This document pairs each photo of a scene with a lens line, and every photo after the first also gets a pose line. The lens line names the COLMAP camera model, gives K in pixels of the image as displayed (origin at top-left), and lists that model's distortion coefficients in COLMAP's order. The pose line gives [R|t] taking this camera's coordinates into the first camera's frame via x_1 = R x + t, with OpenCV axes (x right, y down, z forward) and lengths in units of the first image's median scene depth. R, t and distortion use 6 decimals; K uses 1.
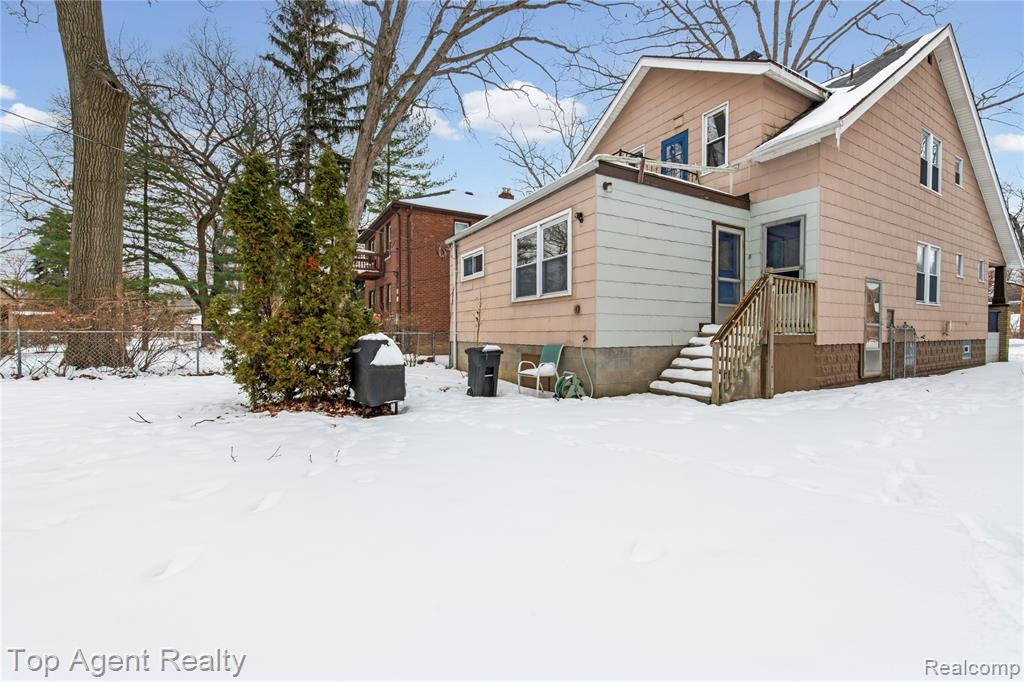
lens RADIAL K [[403.4, 0, 510.4], [0, 403.4, 342.8], [0, 0, 1]] dist [0.018754, -0.005009]
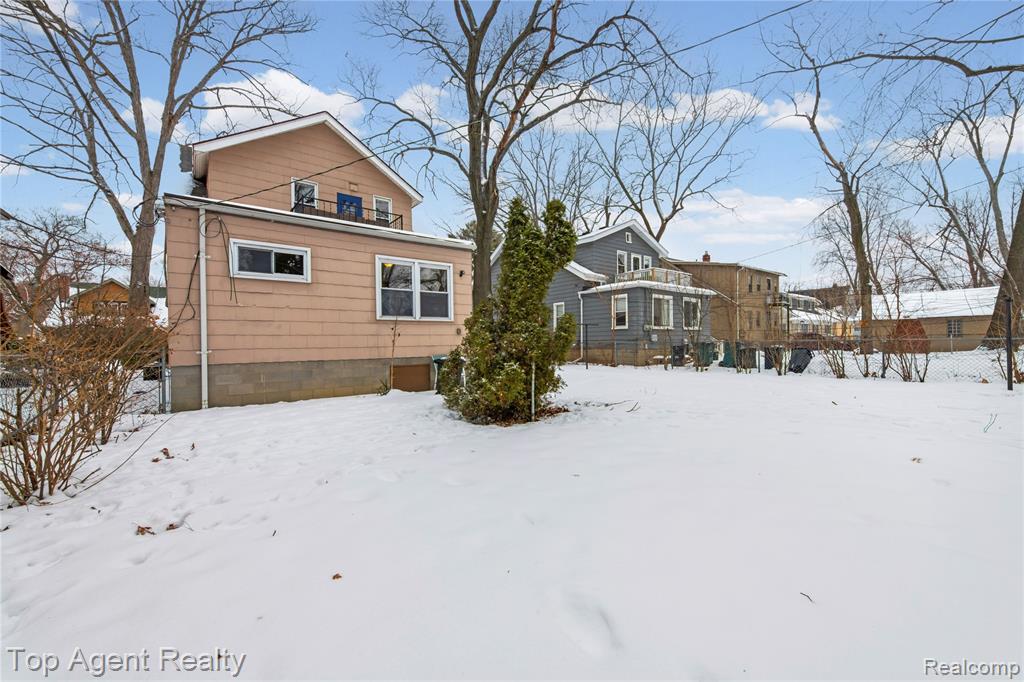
lens RADIAL K [[403.4, 0, 510.4], [0, 403.4, 342.8], [0, 0, 1]] dist [0.018754, -0.005009]
pose [[-0.132402, -0.001050, 0.991195, -1.117529], [0.039957, 0.999181, 0.006396, -0.031624], [-0.990390, 0.040452, -0.132252, 0.802504]]
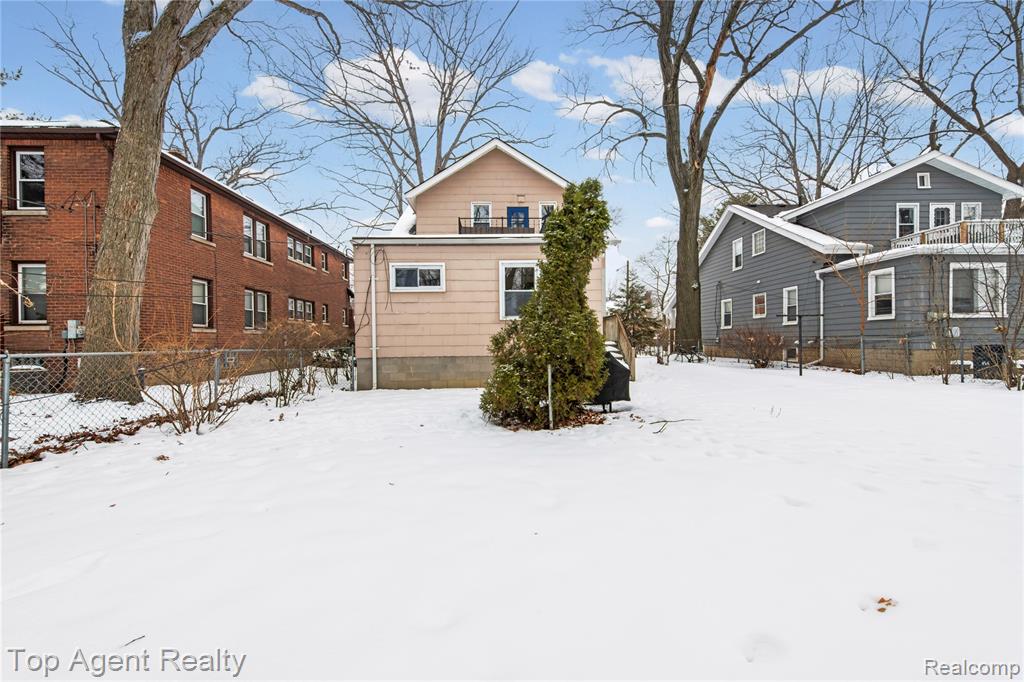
lens RADIAL K [[403.4, 0, 510.4], [0, 403.4, 342.8], [0, 0, 1]] dist [0.018754, -0.005009]
pose [[0.477198, -0.012074, 0.878713, -1.022206], [0.038852, 0.999218, -0.007369, -0.024769], [-0.877937, 0.037657, 0.477294, 0.424303]]
